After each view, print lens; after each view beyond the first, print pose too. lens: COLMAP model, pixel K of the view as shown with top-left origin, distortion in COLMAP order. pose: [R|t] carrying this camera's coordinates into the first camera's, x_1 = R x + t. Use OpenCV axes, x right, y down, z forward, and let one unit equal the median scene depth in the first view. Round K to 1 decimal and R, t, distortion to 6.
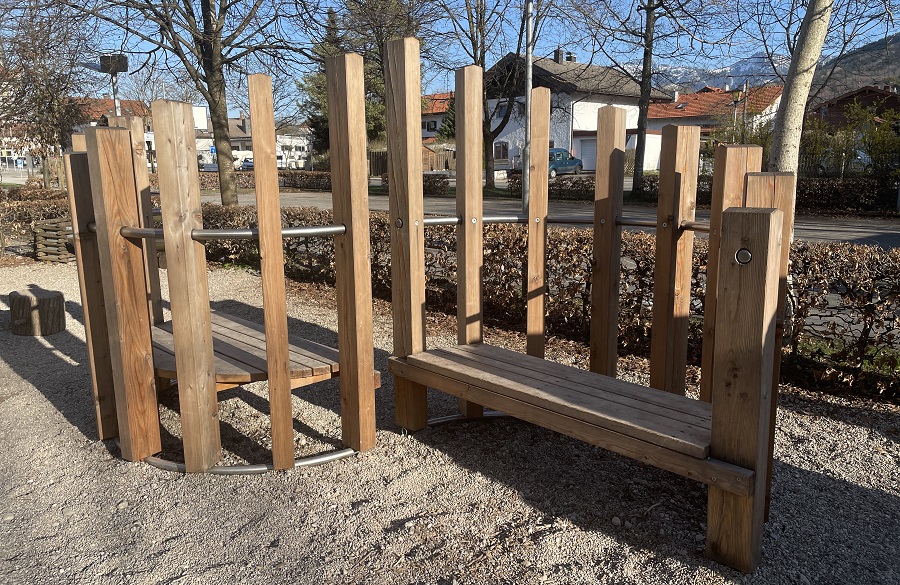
lens RADIAL K [[665.8, 0, 450.0], [0, 665.8, 292.5], [0, 0, 1]] dist [0.083086, -0.105312]
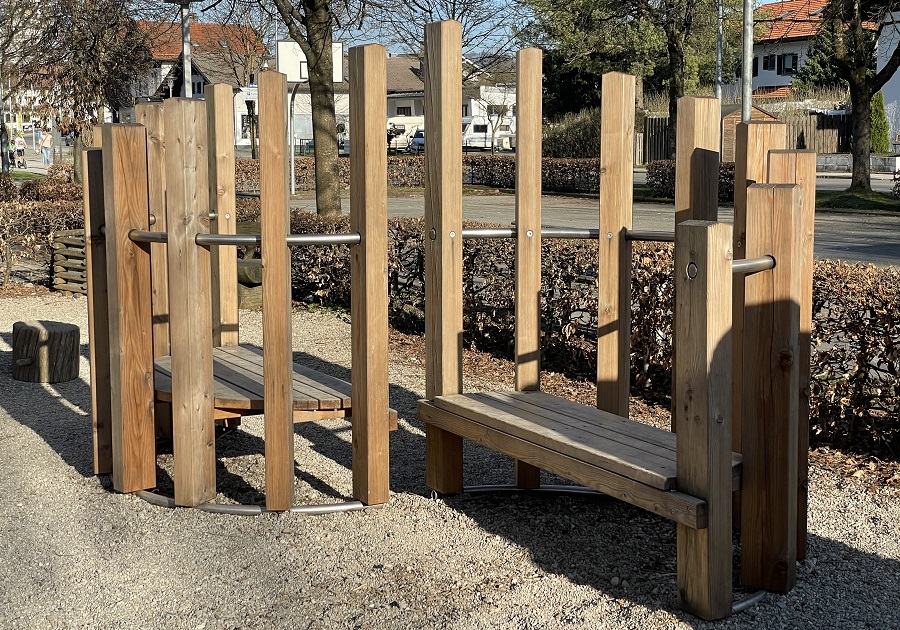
lens RADIAL K [[1392.8, 0, 449.2], [0, 1392.8, 291.7], [0, 0, 1]] dist [0.107582, 0.008838]
pose [[0.961359, 0.036932, -0.272808, 0.398405], [-0.058779, 0.995646, -0.072345, 0.087121], [0.268948, 0.085585, 0.959345, -0.620414]]
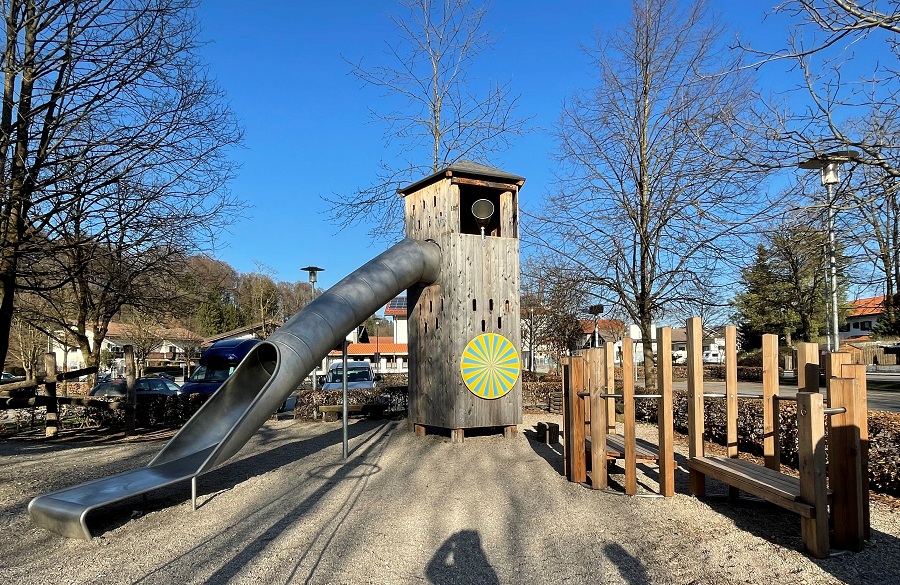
lens RADIAL K [[496.2, 0, 451.3], [0, 496.2, 348.6], [0, 0, 1]] dist [-0.004497, -0.001801]
pose [[0.733999, -0.016801, -0.678943, 0.440224], [-0.125375, 0.979160, -0.159772, 0.102117], [0.667478, 0.202395, 0.716596, -0.712600]]
